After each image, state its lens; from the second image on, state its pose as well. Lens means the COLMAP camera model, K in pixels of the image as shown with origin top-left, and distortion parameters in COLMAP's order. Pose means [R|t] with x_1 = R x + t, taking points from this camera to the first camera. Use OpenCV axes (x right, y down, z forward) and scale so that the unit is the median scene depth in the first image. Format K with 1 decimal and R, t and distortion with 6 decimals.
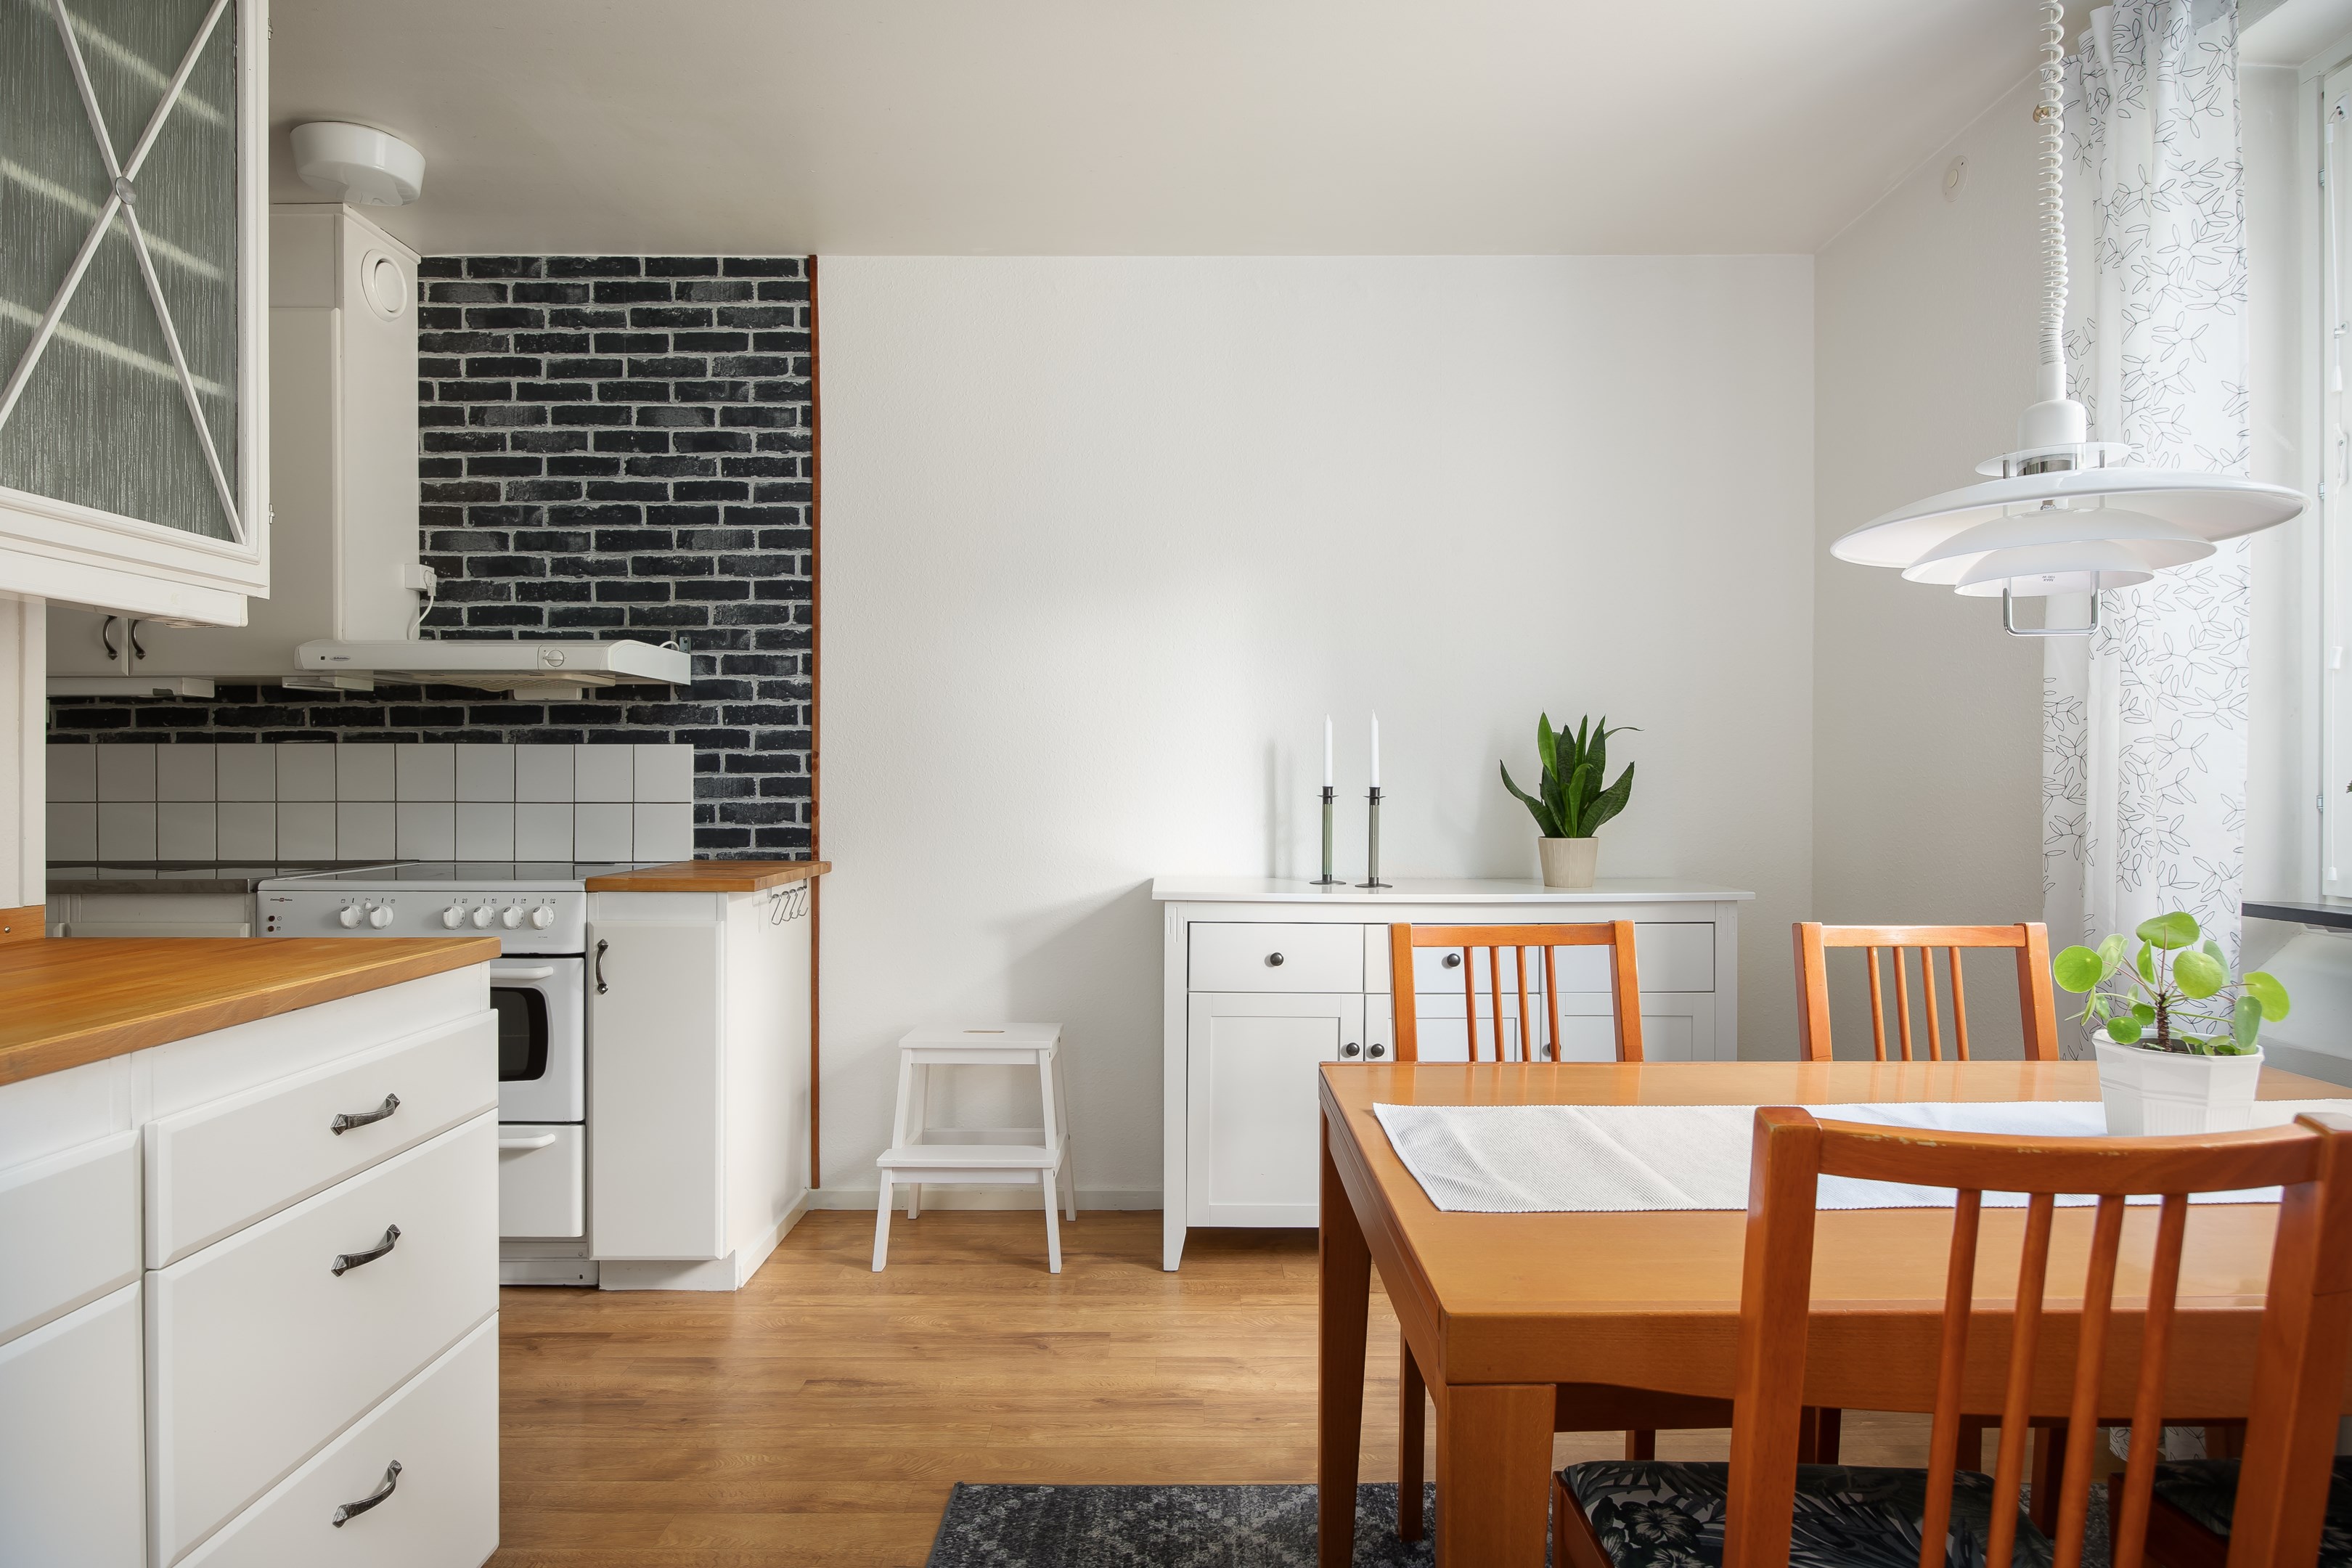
lens RADIAL K [[1288.6, 0, 1176.0], [0, 1288.6, 784.0], [0, 0, 1]] dist [-0.001497, -0.001267]
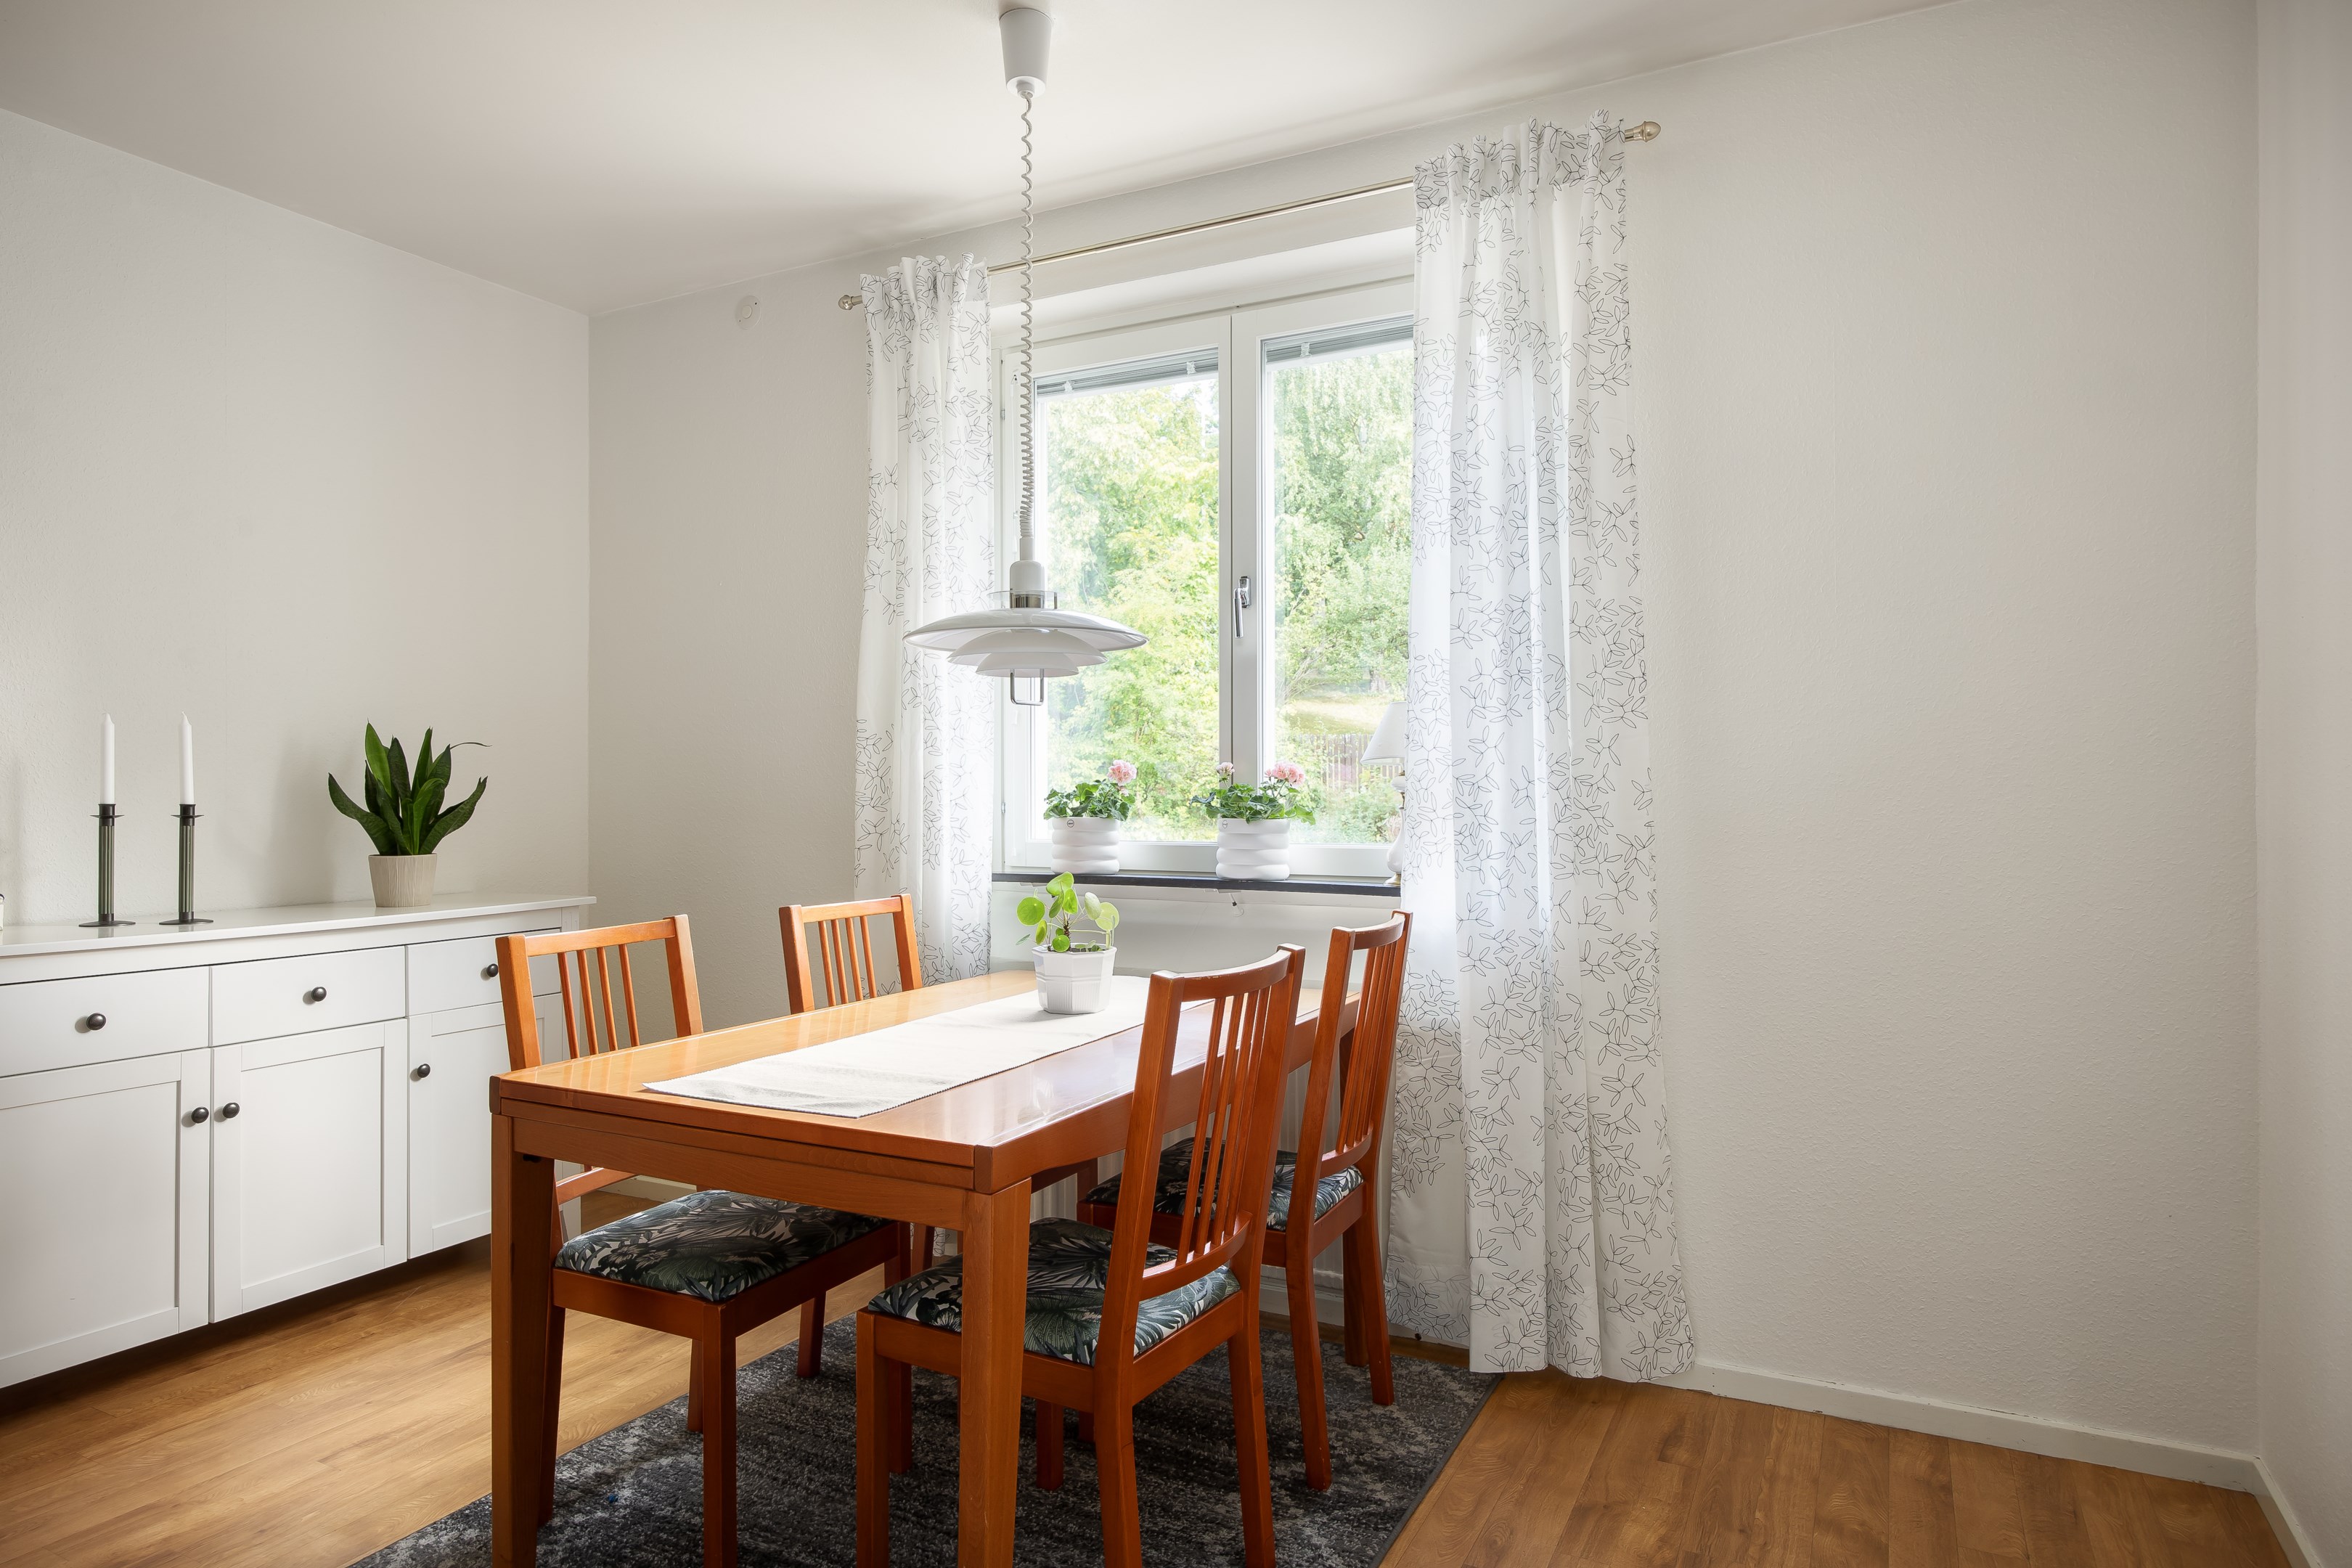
lens RADIAL K [[1373.9, 0, 1176.0], [0, 1373.9, 784.0], [0, 0, 1]] dist [-0.002000, -0.000493]
pose [[0.467675, 0.003628, 0.883893, -0.334575], [0.004998, 0.999965, -0.006749, -0.001625], [-0.883886, 0.007574, 0.467641, 0.013268]]
